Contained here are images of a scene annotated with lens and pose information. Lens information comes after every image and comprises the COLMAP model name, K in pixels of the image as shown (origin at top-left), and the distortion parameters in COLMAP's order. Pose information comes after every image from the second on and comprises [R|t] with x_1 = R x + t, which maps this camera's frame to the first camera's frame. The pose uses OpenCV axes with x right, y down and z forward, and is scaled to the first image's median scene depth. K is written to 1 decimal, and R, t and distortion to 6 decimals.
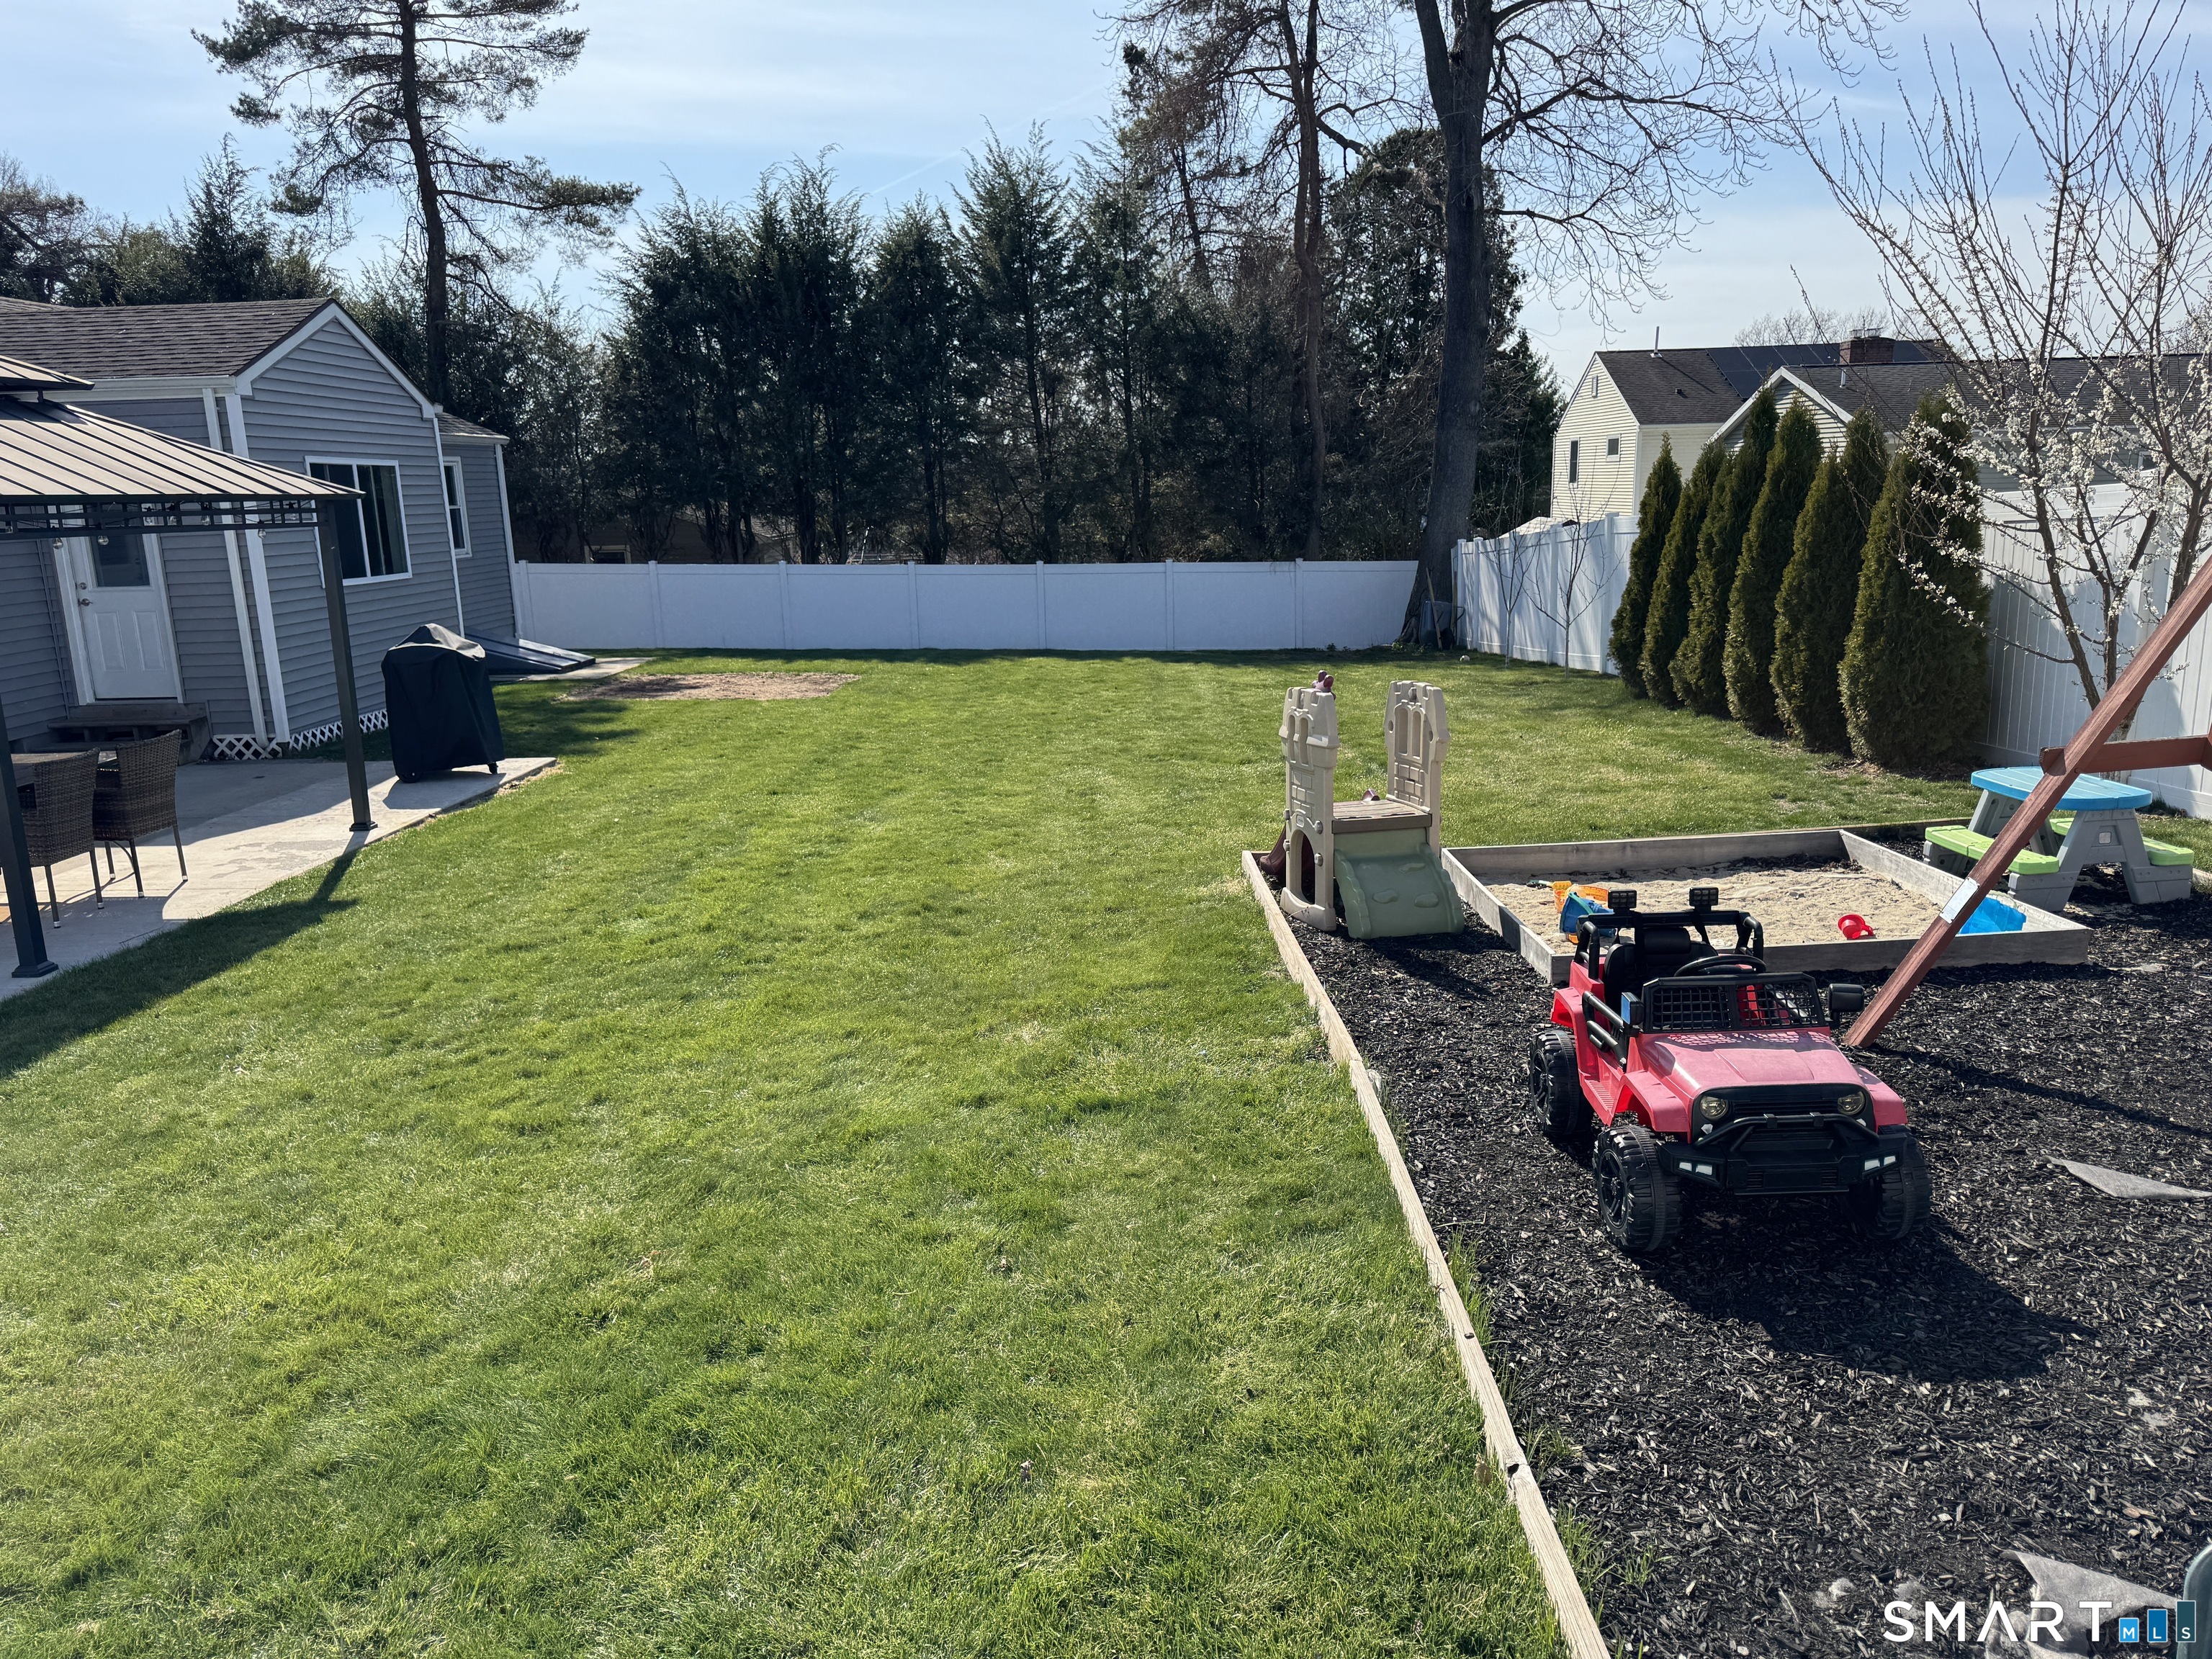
lens RADIAL K [[1558.2, 0, 1103.1], [0, 1558.2, 840.6], [0, 0, 1]] dist [0.041442, -0.060783]
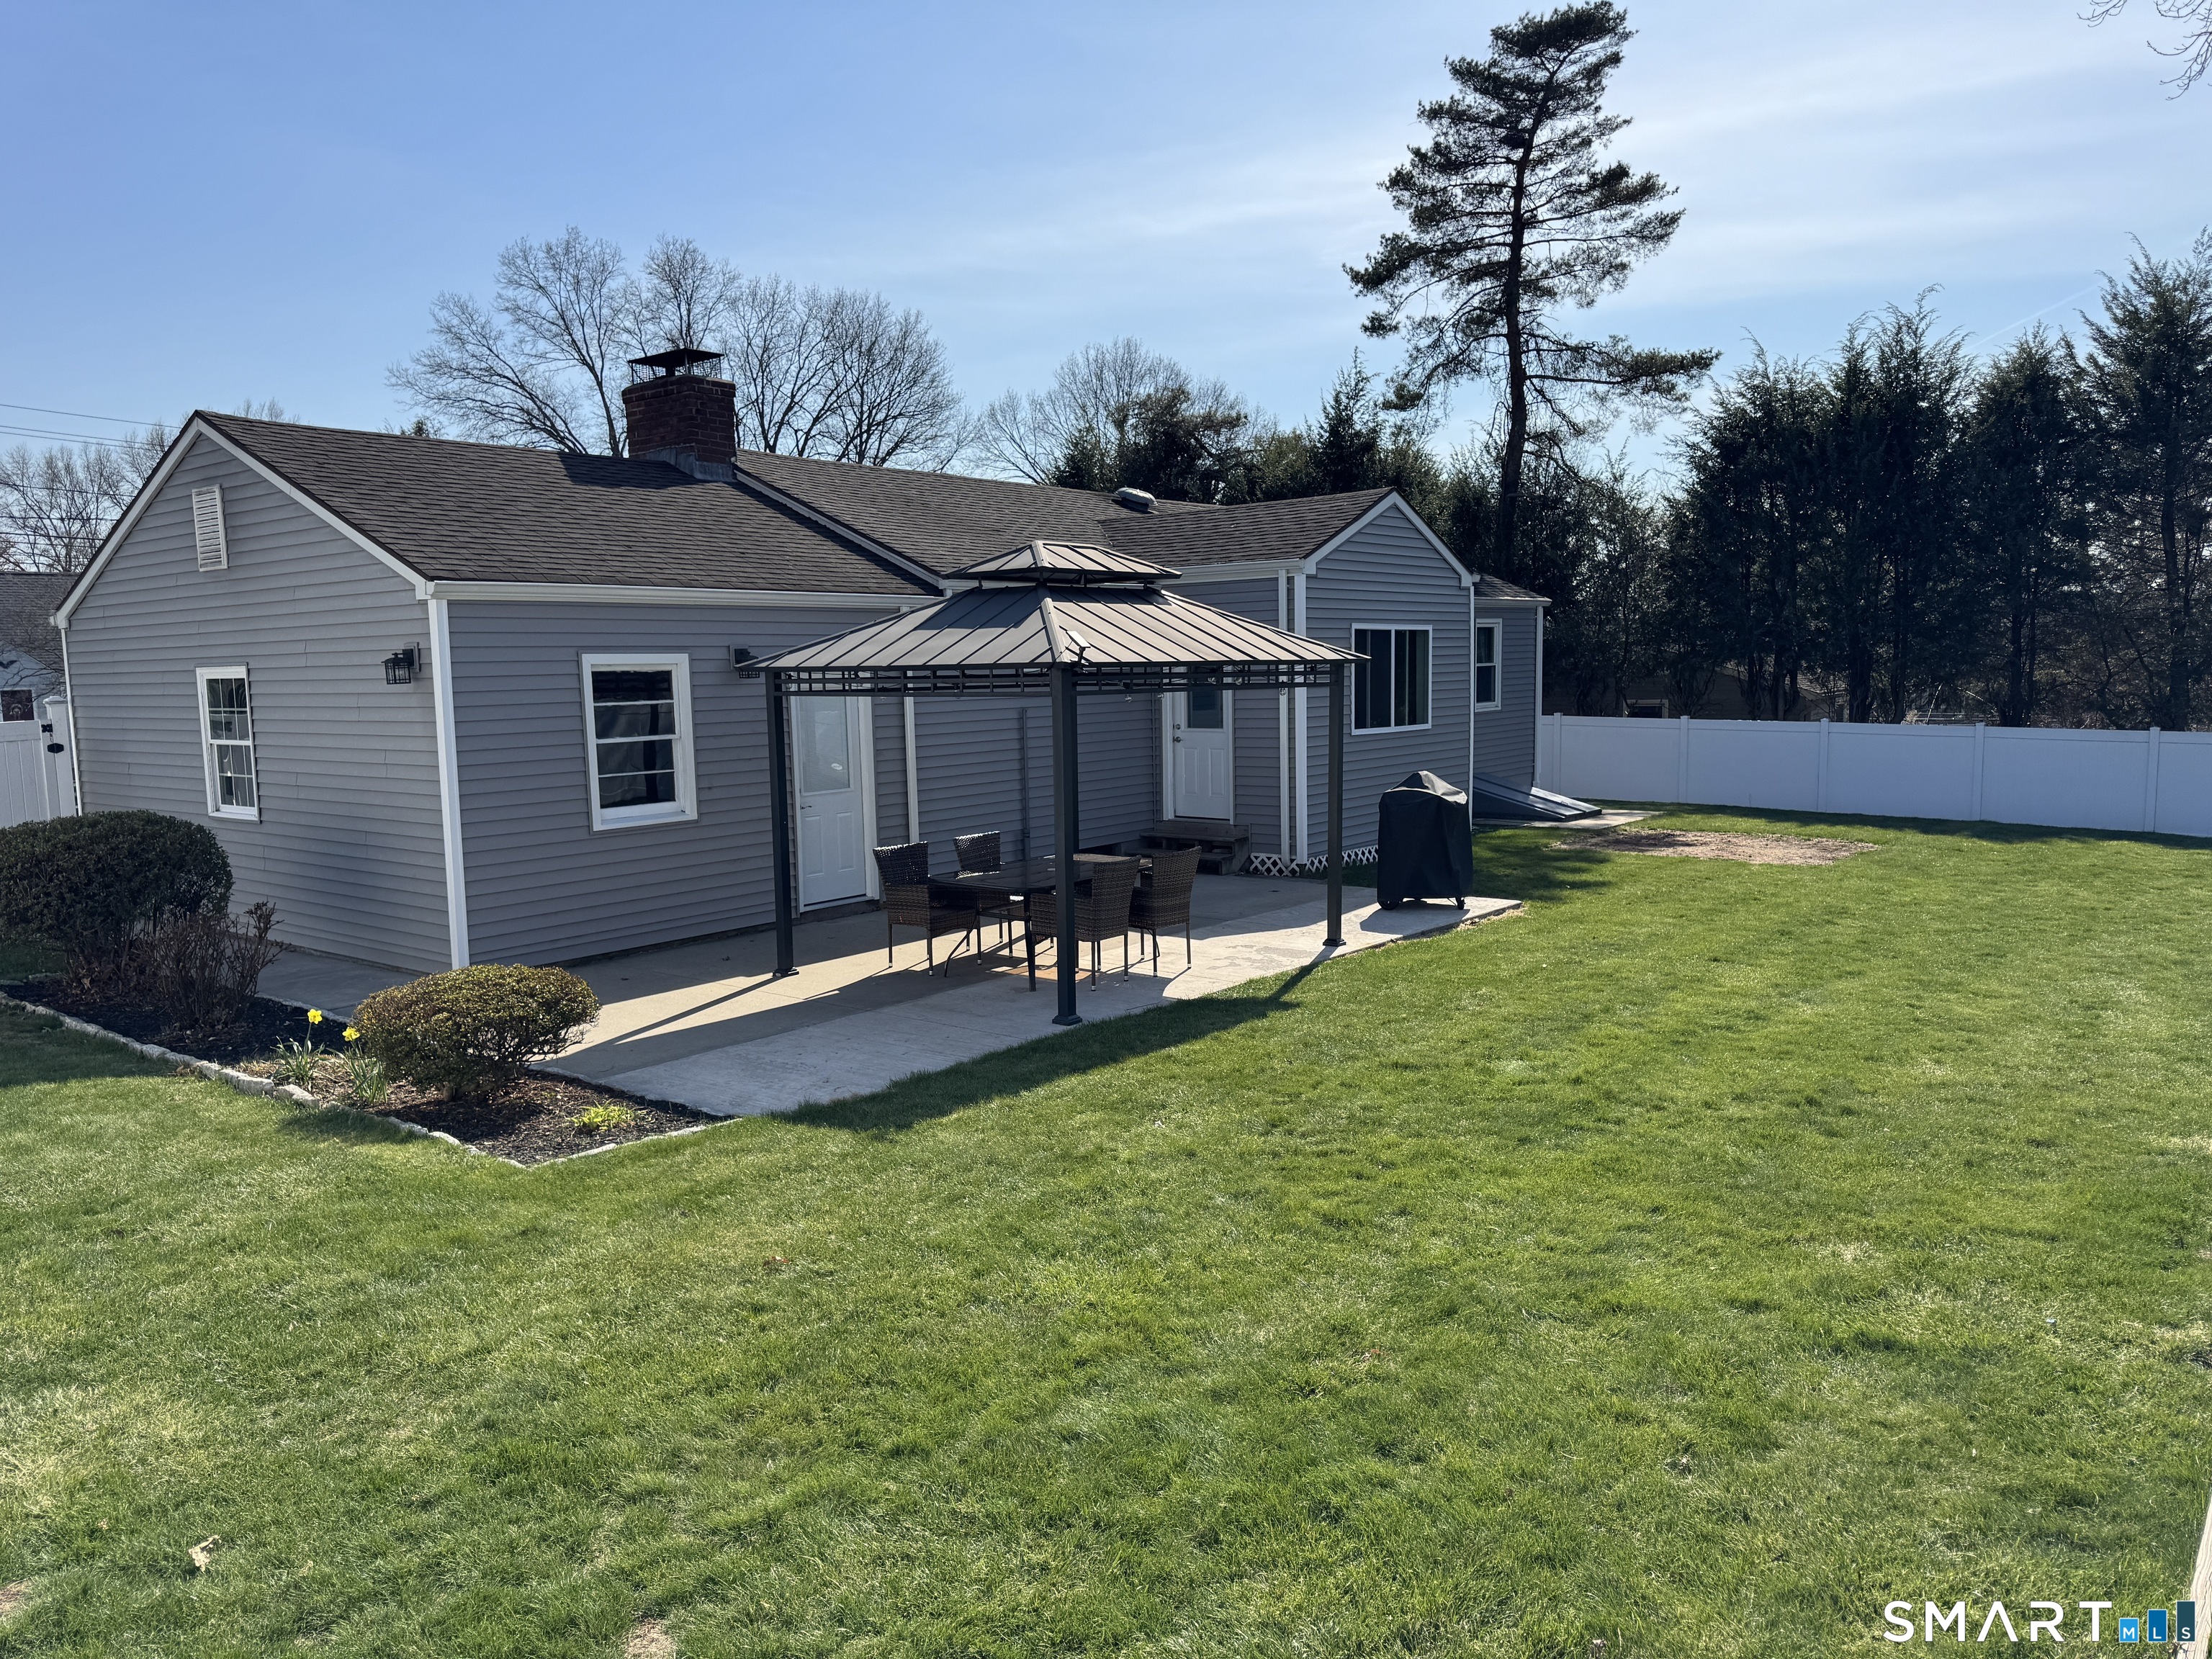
lens RADIAL K [[1557.7, 0, 1104.7], [0, 1557.7, 829.9], [0, 0, 1]] dist [0.118338, -0.158072]
pose [[0.790645, 0.078142, -0.607267, 0.074048], [-0.138472, 0.988946, -0.053030, -0.005728], [0.596410, 0.126017, 0.792726, -0.017323]]
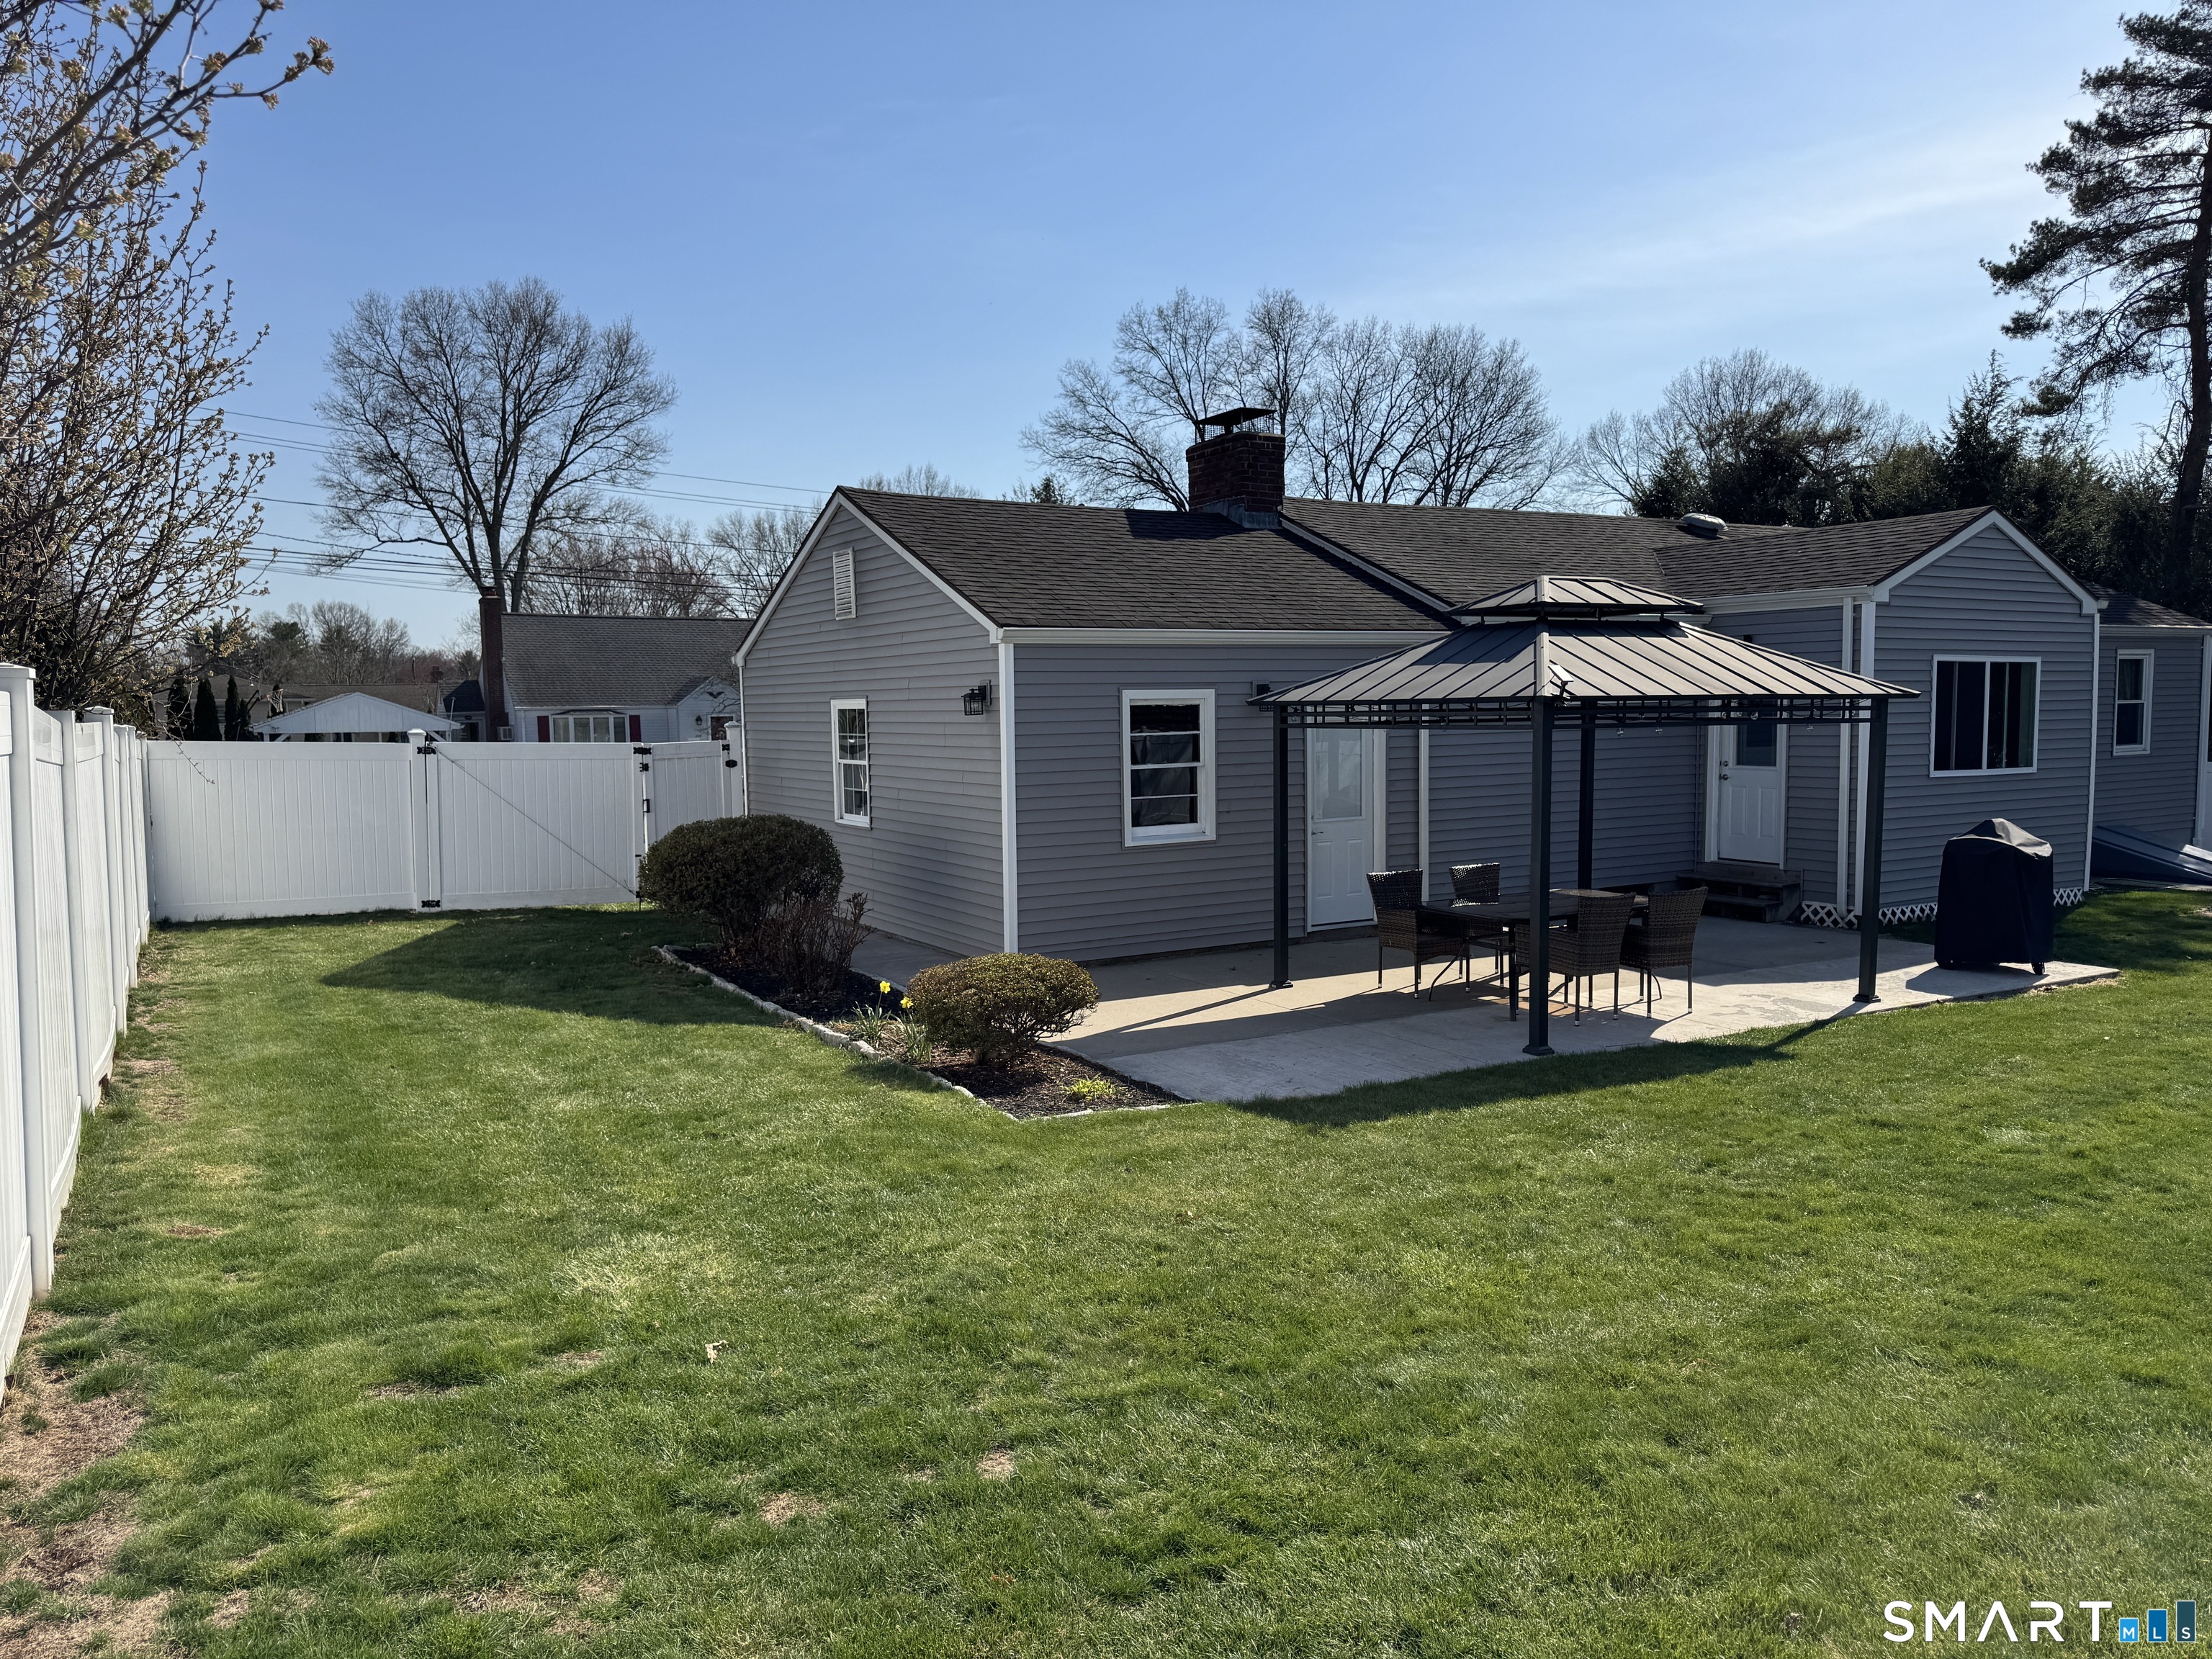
lens RADIAL K [[1585.5, 0, 1141.9], [0, 1585.5, 850.2], [0, 0, 1]] dist [0.099353, -0.124373]
pose [[0.529873, 0.099348, -0.842238, 0.158772], [-0.191027, 0.981575, -0.004396, -0.007928], [0.826283, 0.163220, 0.539088, -0.015636]]
